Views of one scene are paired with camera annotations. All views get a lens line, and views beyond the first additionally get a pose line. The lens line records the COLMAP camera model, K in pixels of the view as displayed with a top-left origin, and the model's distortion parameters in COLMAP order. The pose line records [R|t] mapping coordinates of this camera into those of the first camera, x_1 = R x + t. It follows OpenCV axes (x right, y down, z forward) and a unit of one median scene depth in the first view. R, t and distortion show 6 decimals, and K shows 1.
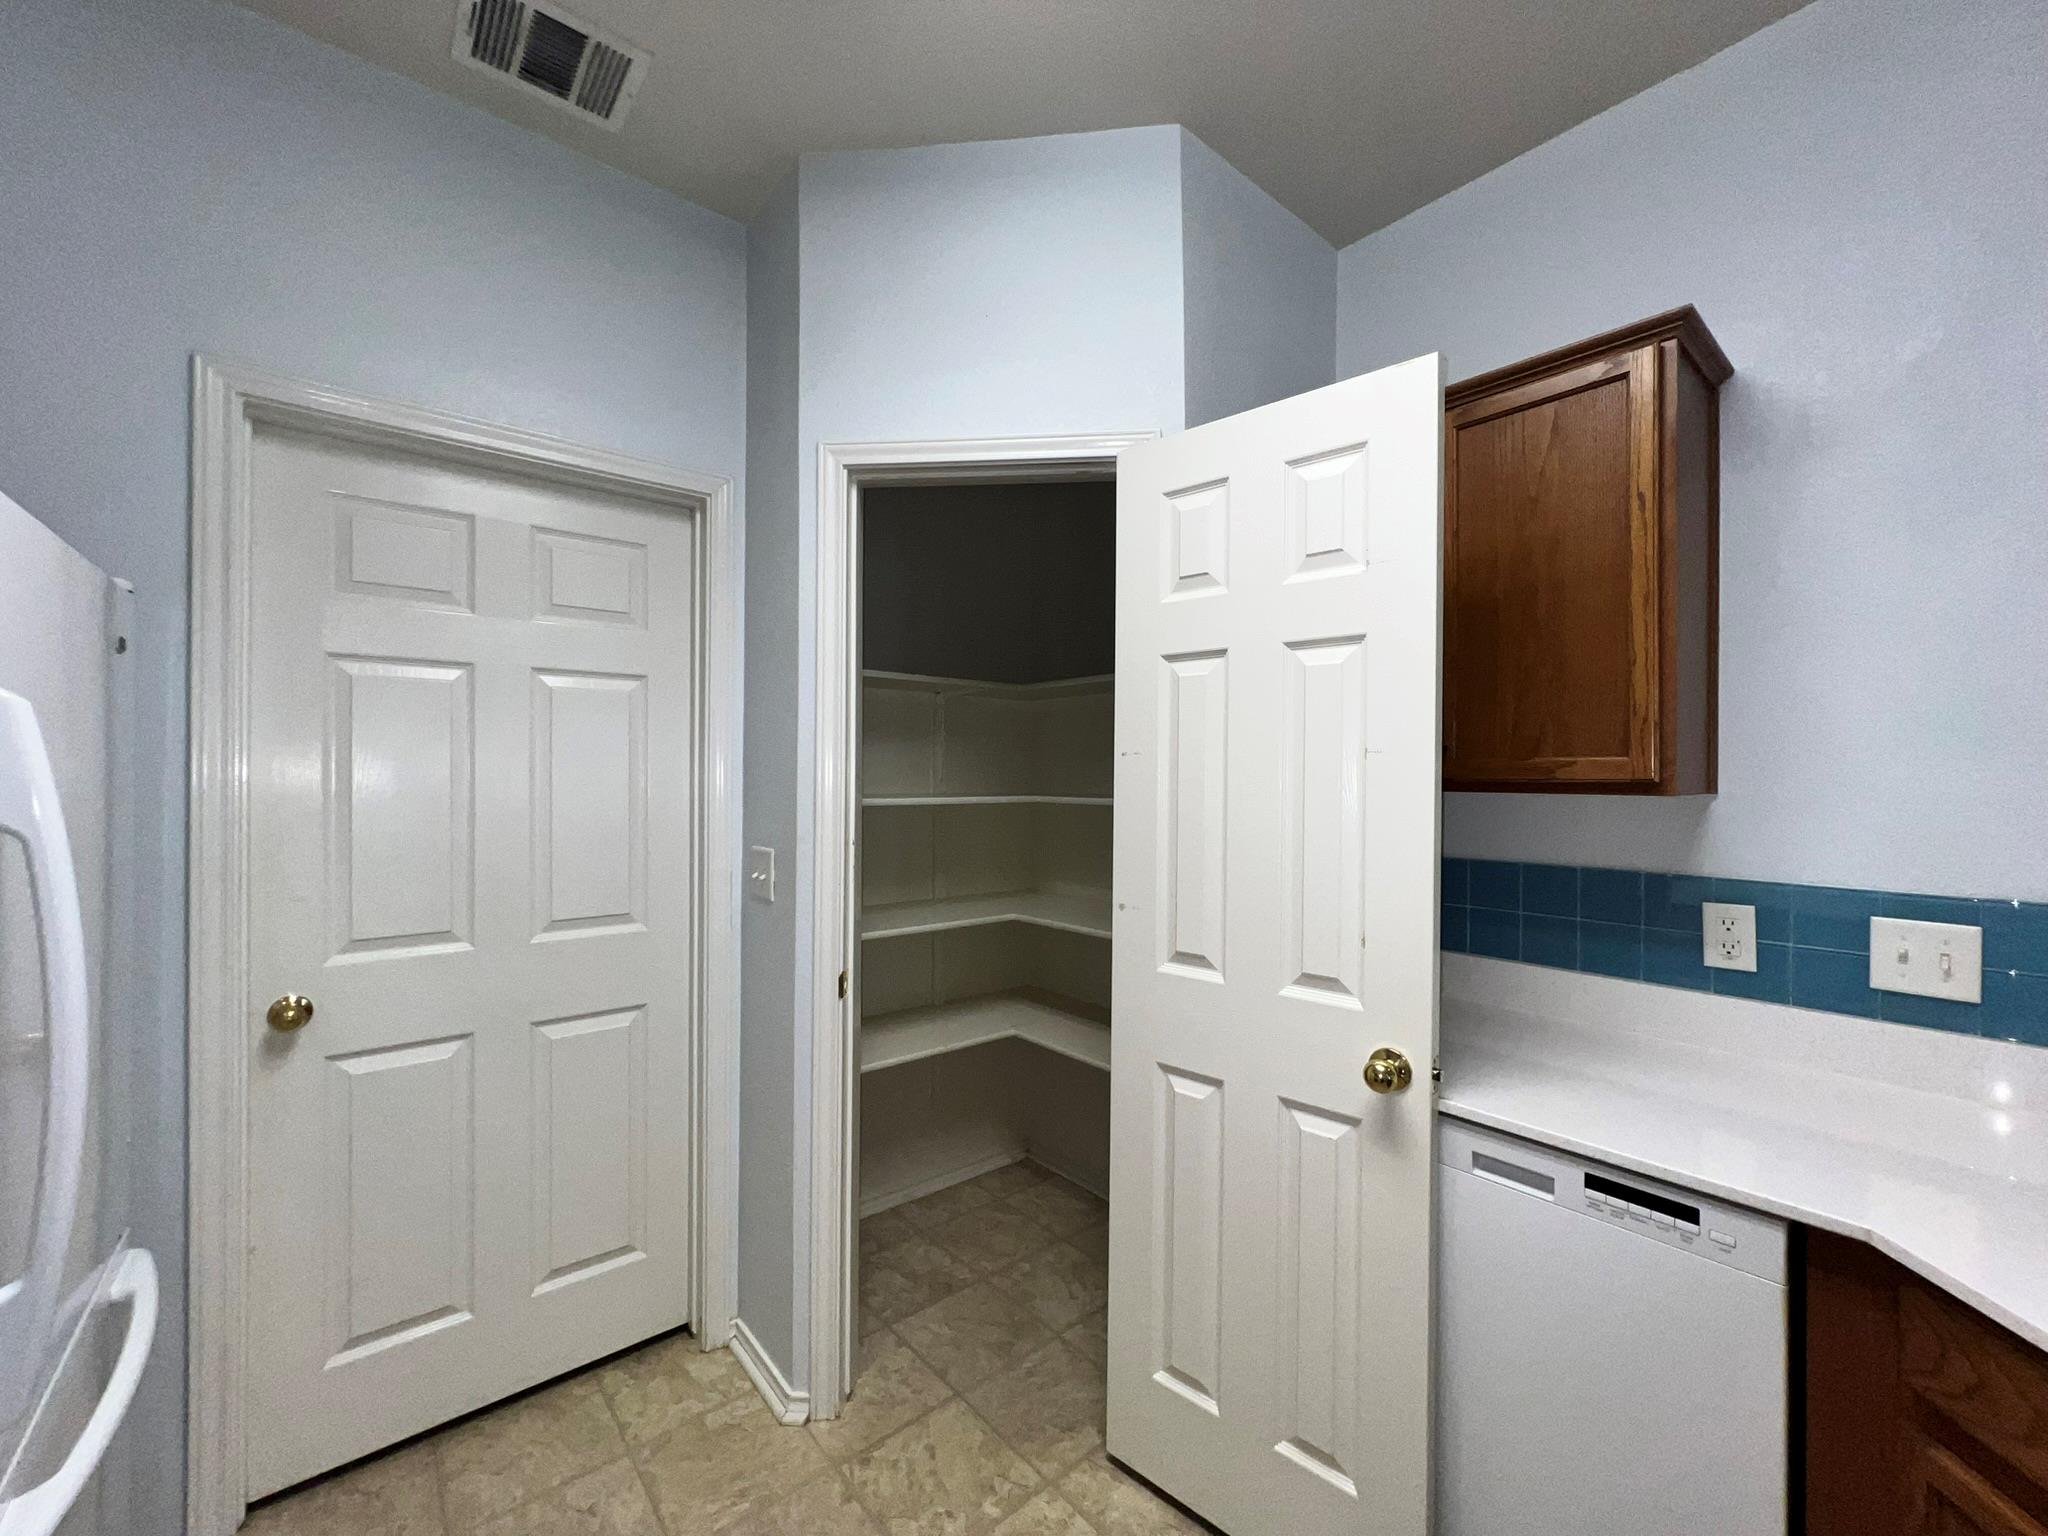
lens RADIAL K [[815.2, 0, 1039.4], [0, 815.2, 770.2], [0, 0, 1]] dist [0.000637, 0.000453]
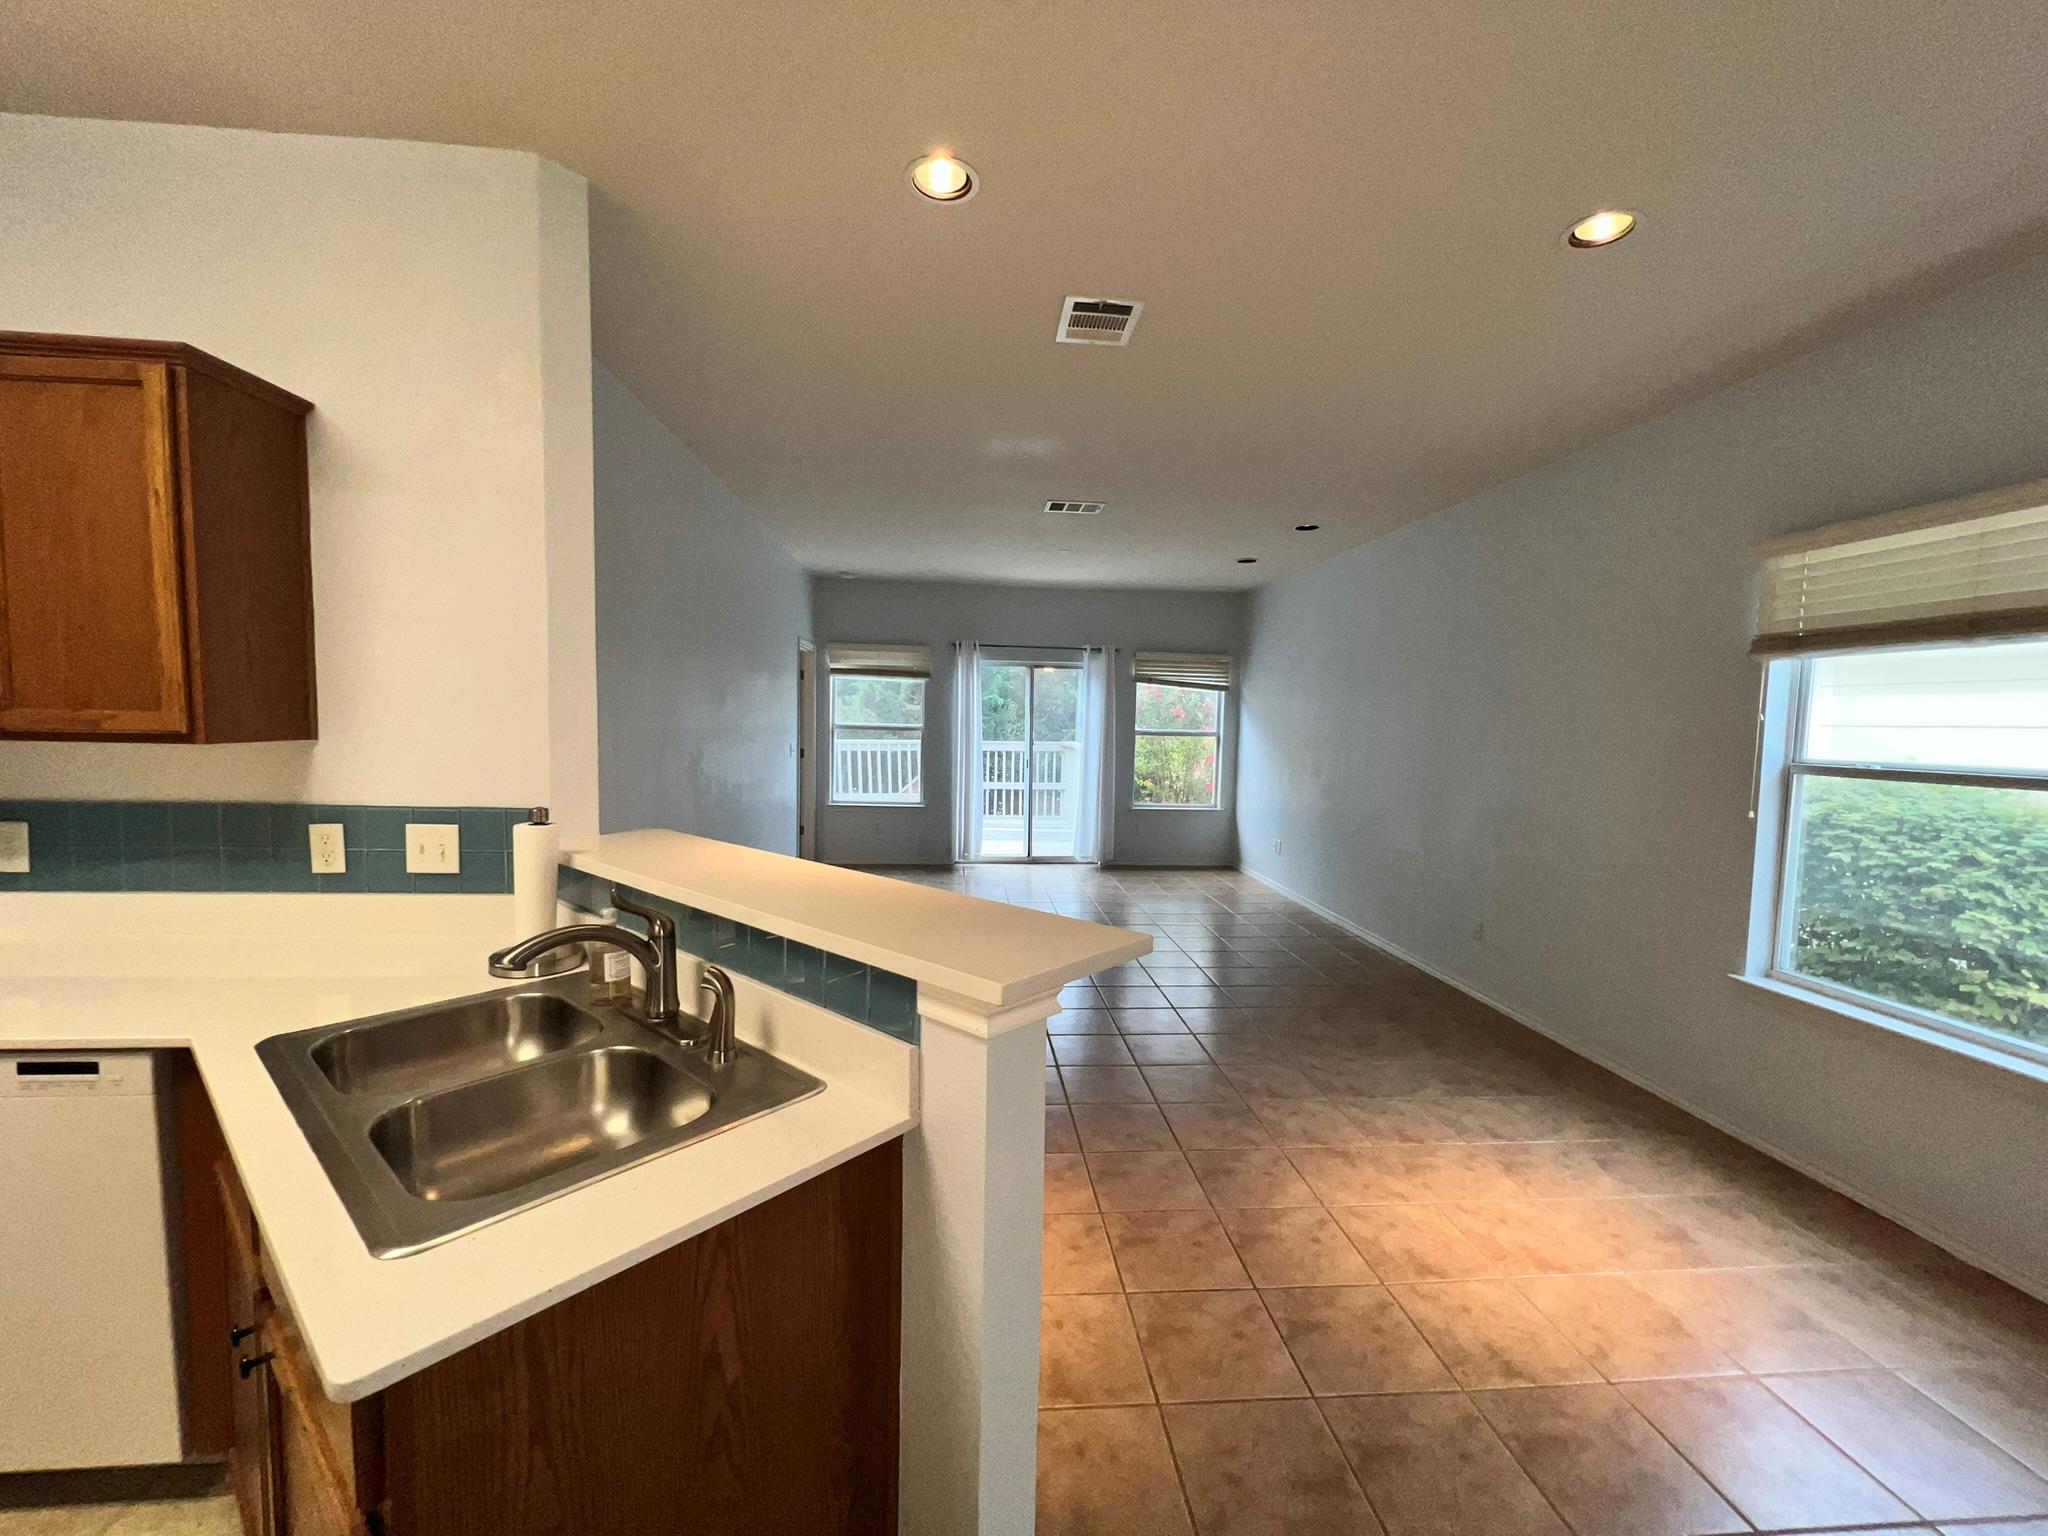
lens RADIAL K [[815.2, 0, 1018.7], [0, 815.2, 771.1], [0, 0, 1]] dist [0.000637, 0.000453]
pose [[0.594398, -0.046405, 0.802831, 0.506322], [-0.022087, 0.997015, 0.073982, -0.046732], [-0.803868, -0.061707, 0.591598, -0.731649]]
